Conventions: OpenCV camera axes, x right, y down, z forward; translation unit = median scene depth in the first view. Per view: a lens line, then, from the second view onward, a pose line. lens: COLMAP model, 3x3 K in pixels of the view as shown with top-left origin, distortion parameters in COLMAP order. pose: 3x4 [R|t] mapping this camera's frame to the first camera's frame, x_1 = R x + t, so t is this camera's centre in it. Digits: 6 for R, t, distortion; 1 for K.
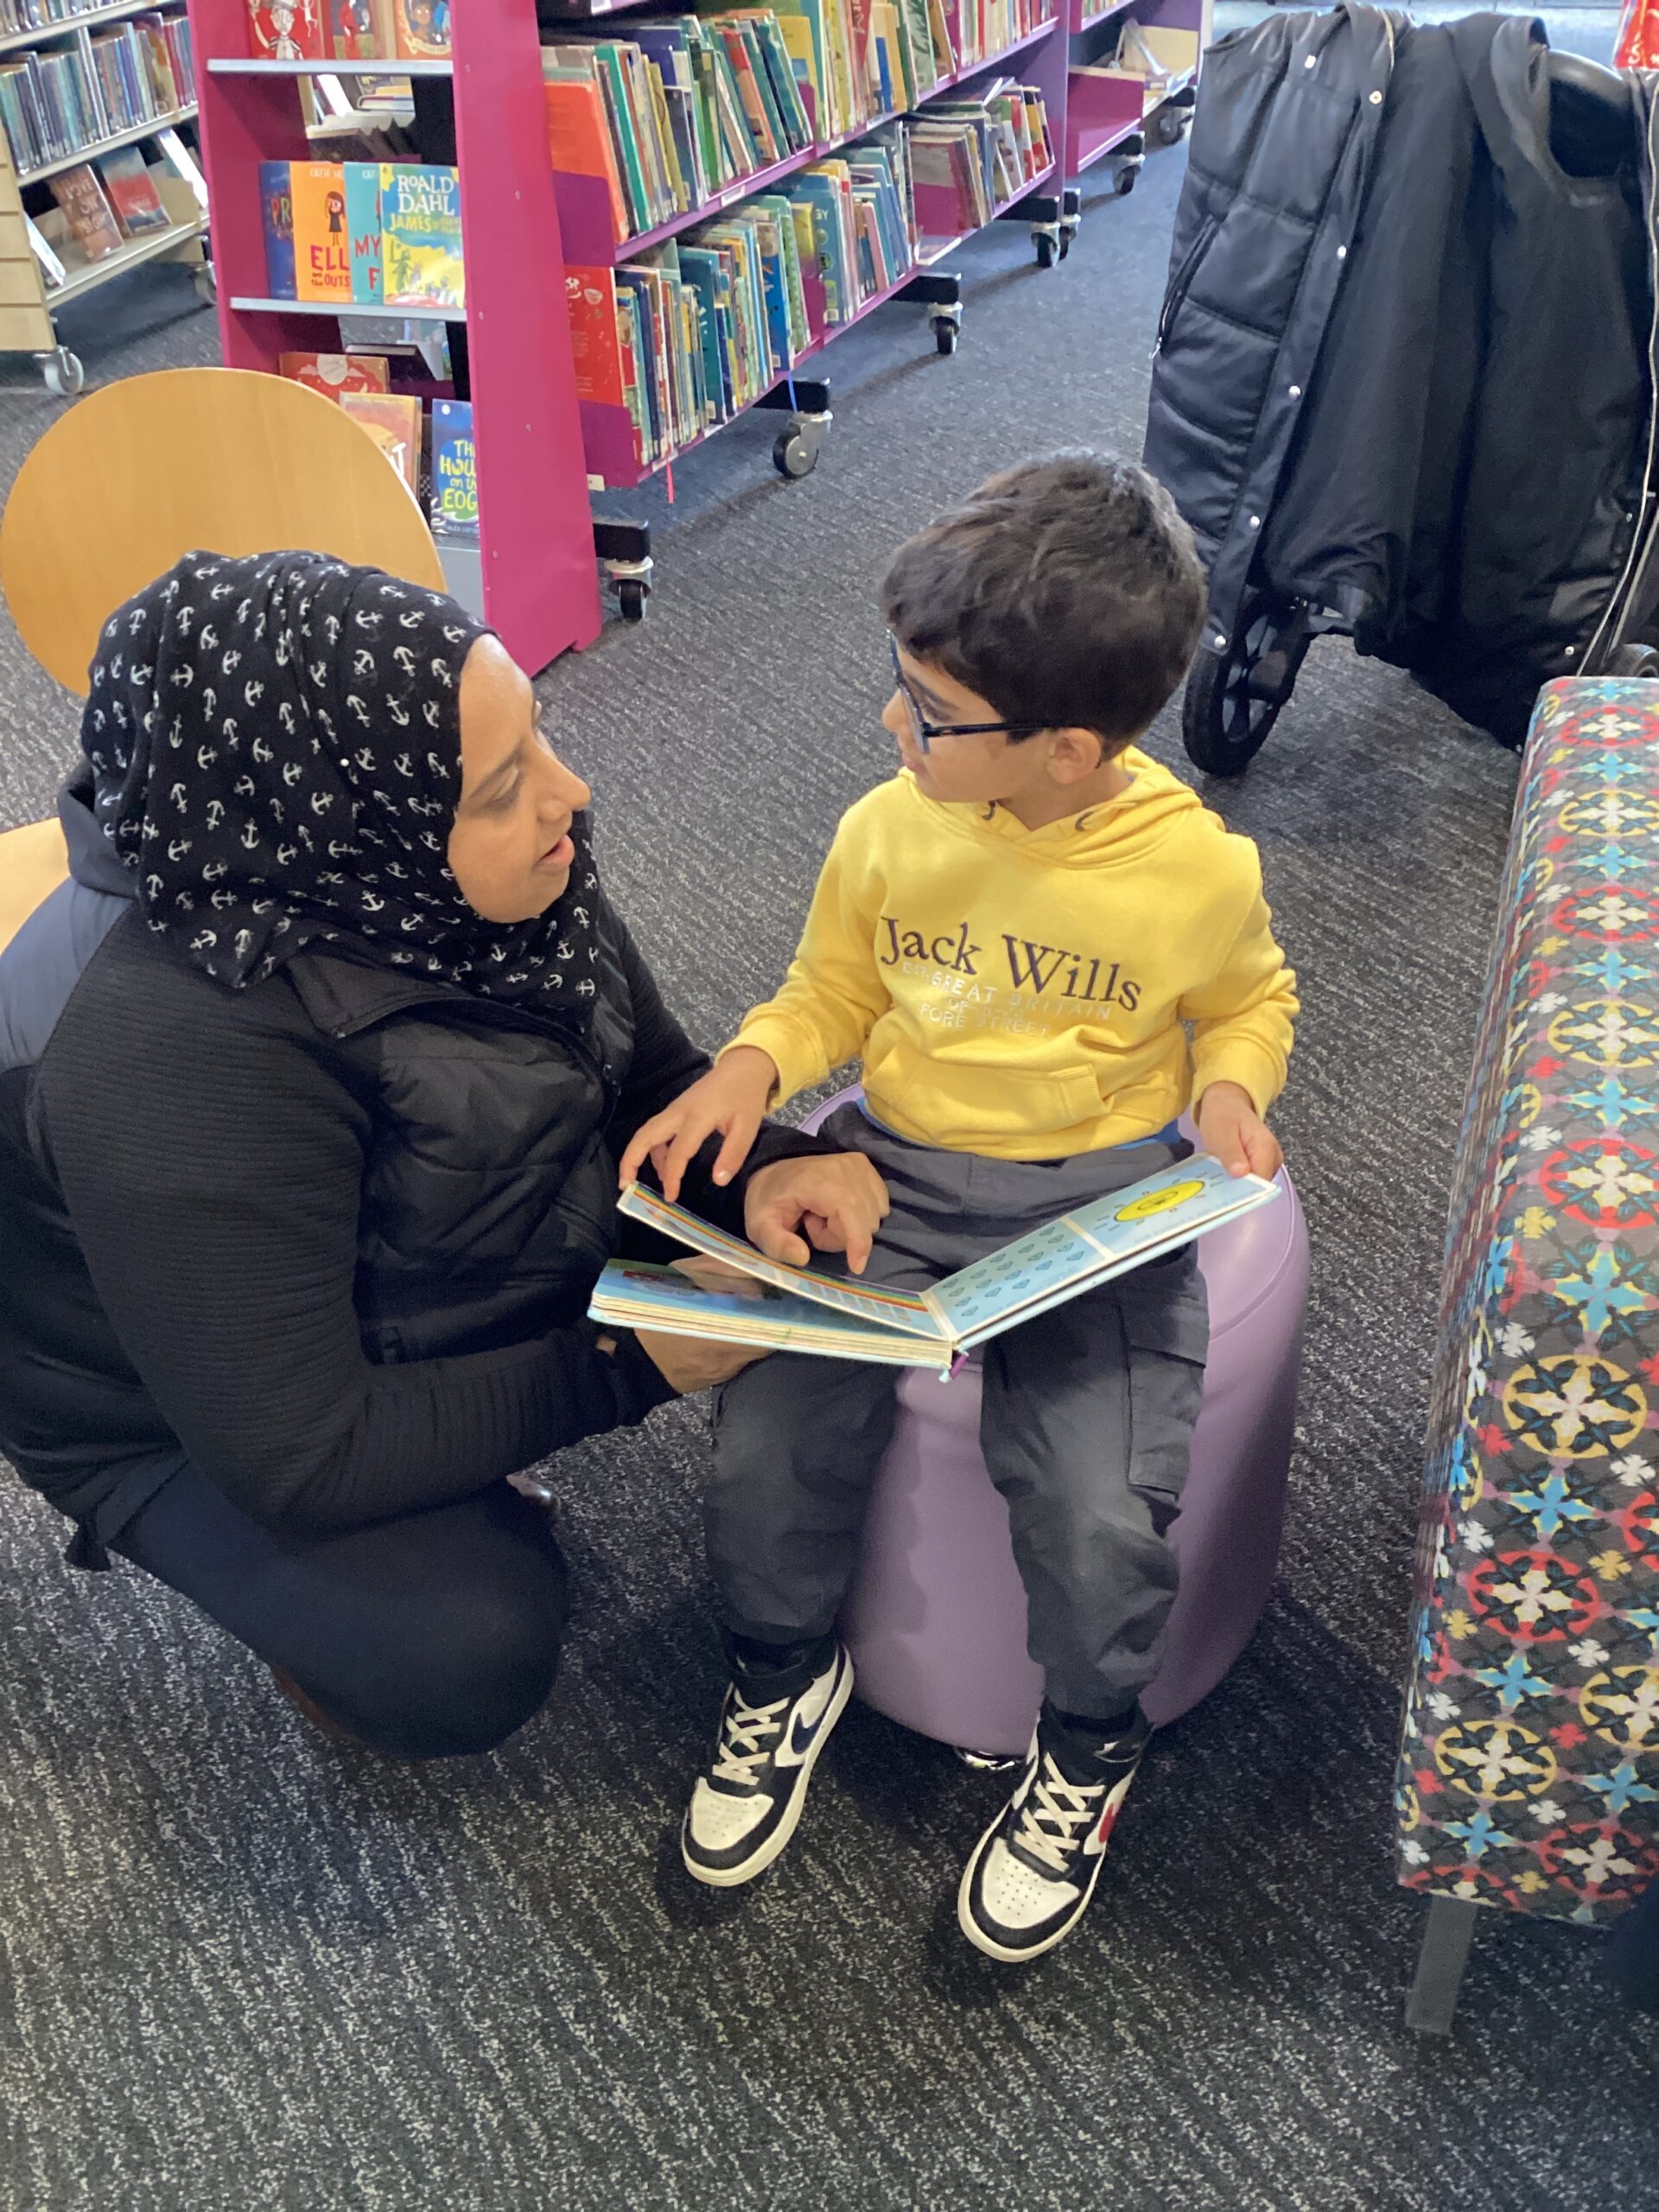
lens RADIAL K [[2040.3, 0, 874.3], [0, 2040.3, 1108.9], [0, 0, 1]] dist [-0.009979, -0.004463]
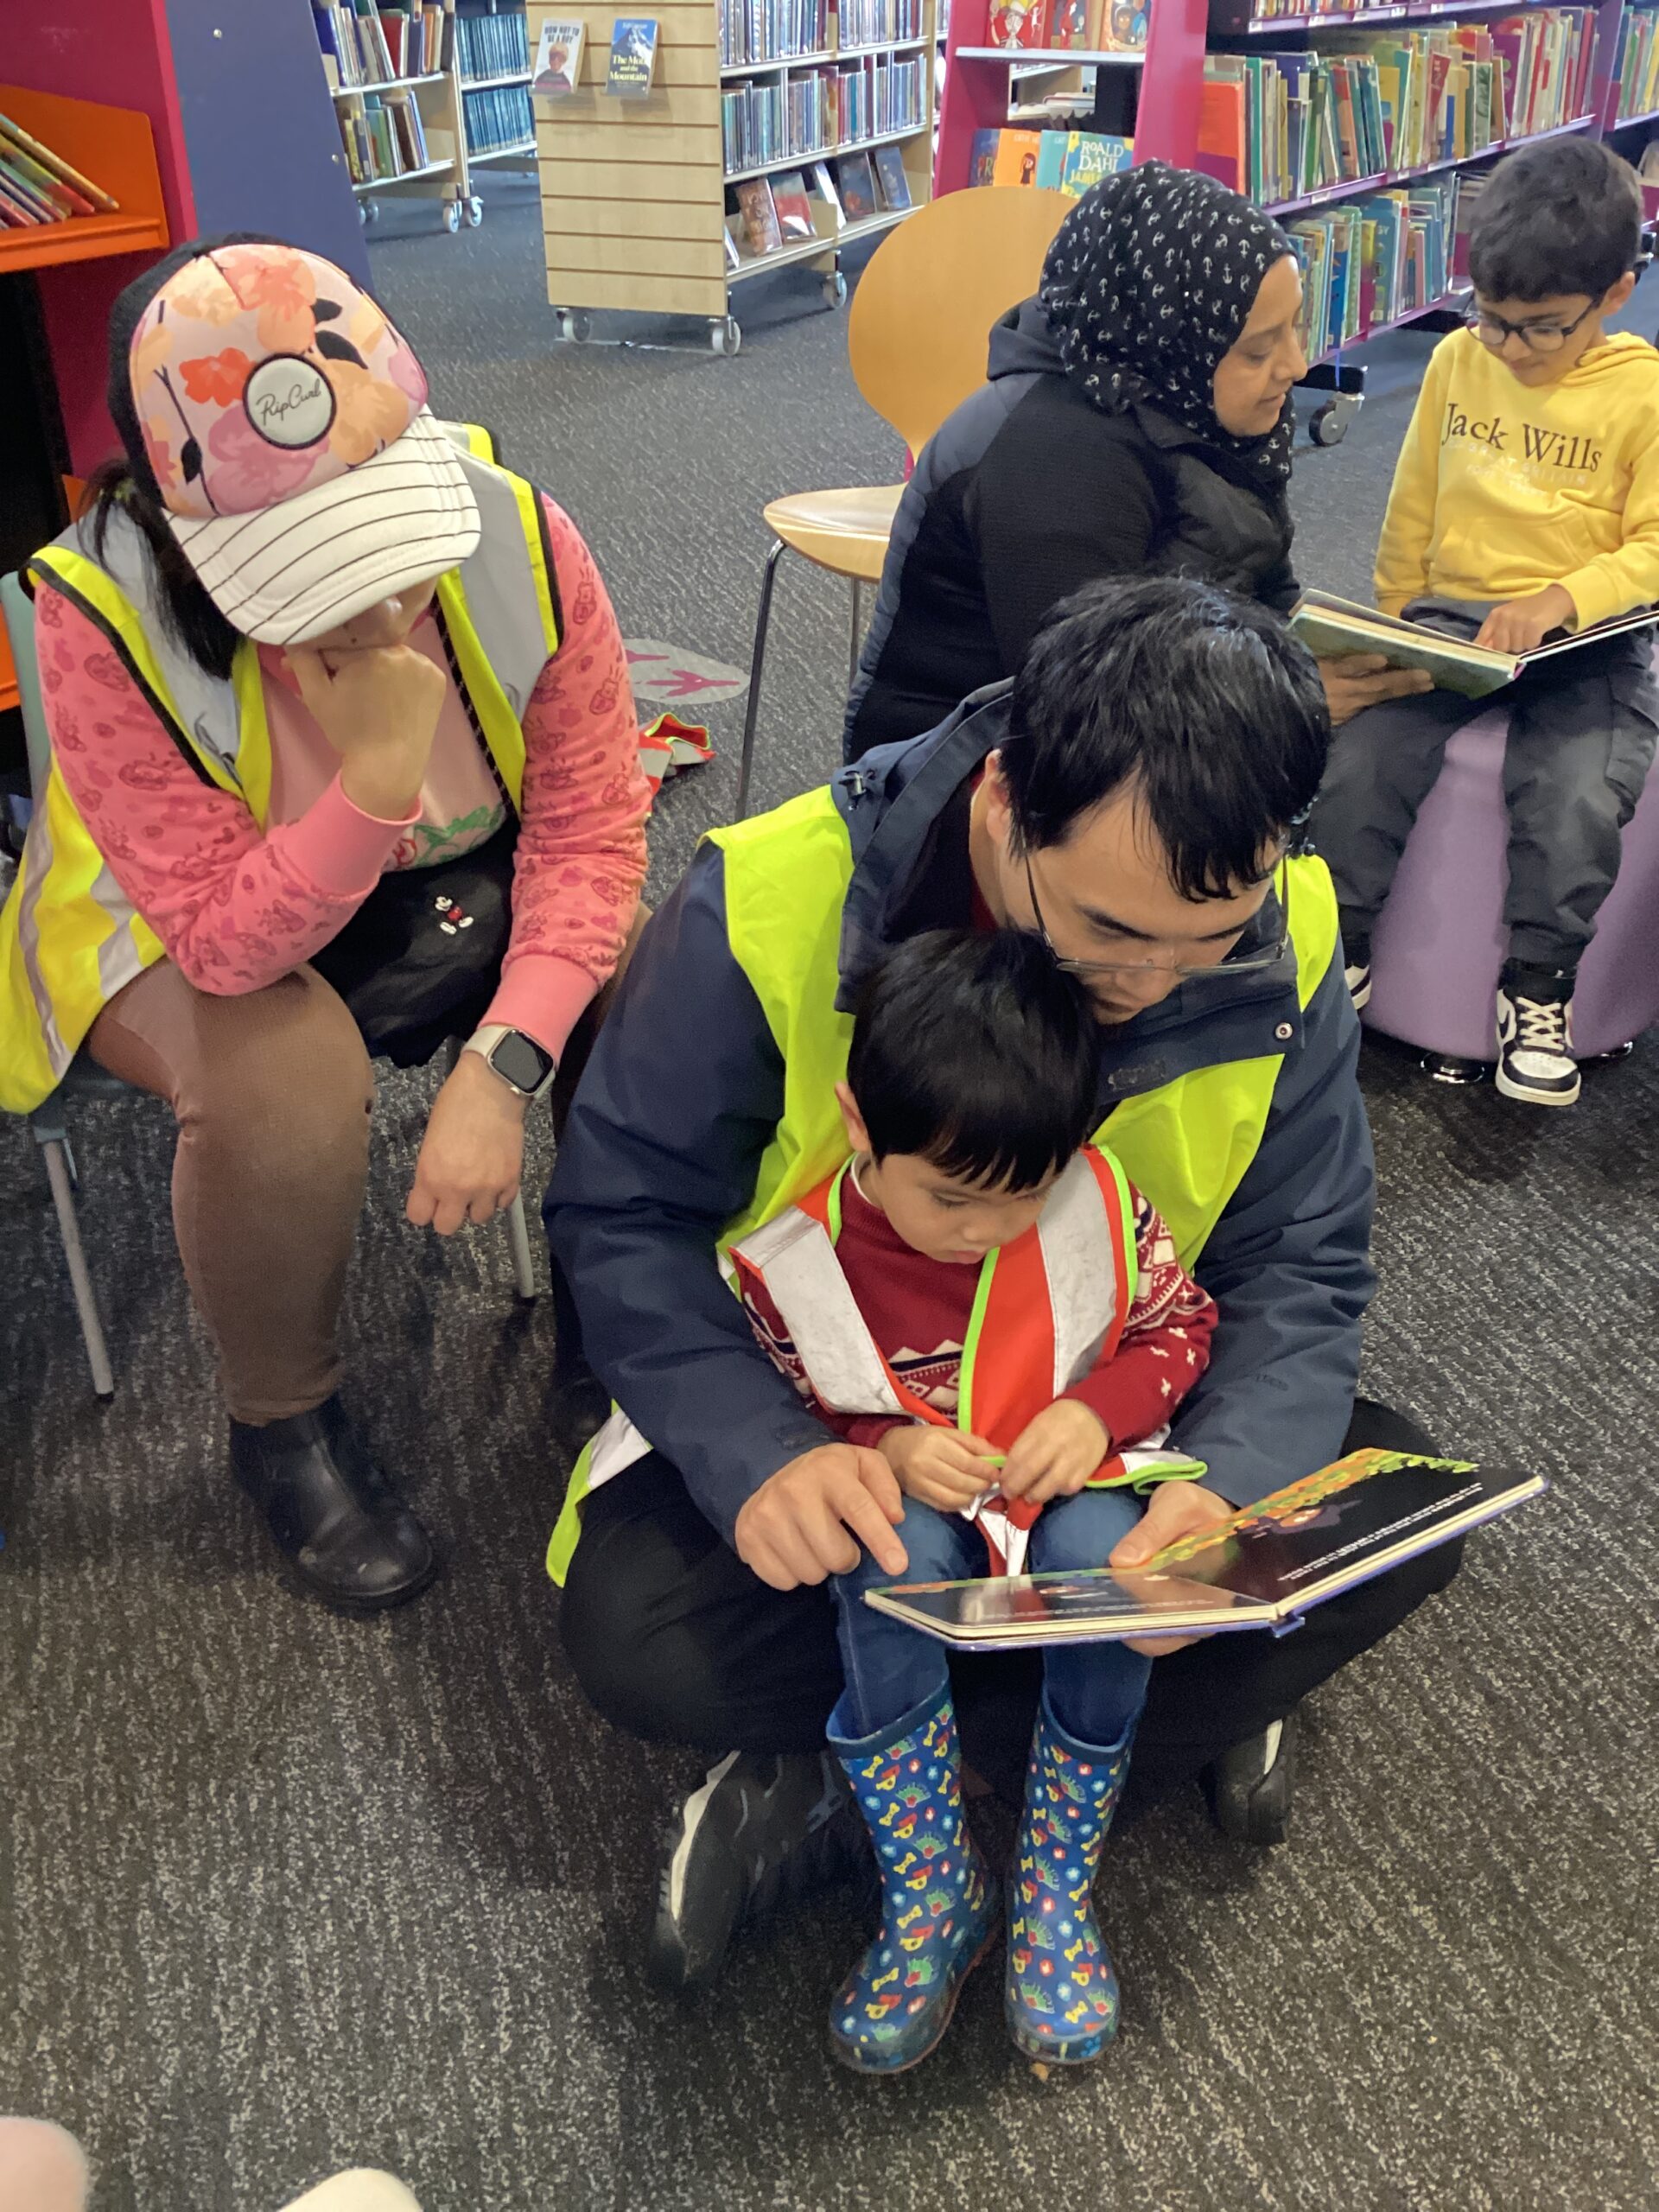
lens RADIAL K [[2026.1, 0, 840.8], [0, 2026.1, 1105.7], [0, 0, 1]] dist [0.100635, -0.198794]
pose [[0.971984, 0.145011, -0.184986, -0.039175], [-0.158285, 0.985626, -0.059052, 0.204390], [0.173764, 0.086678, 0.980965, -0.217731]]
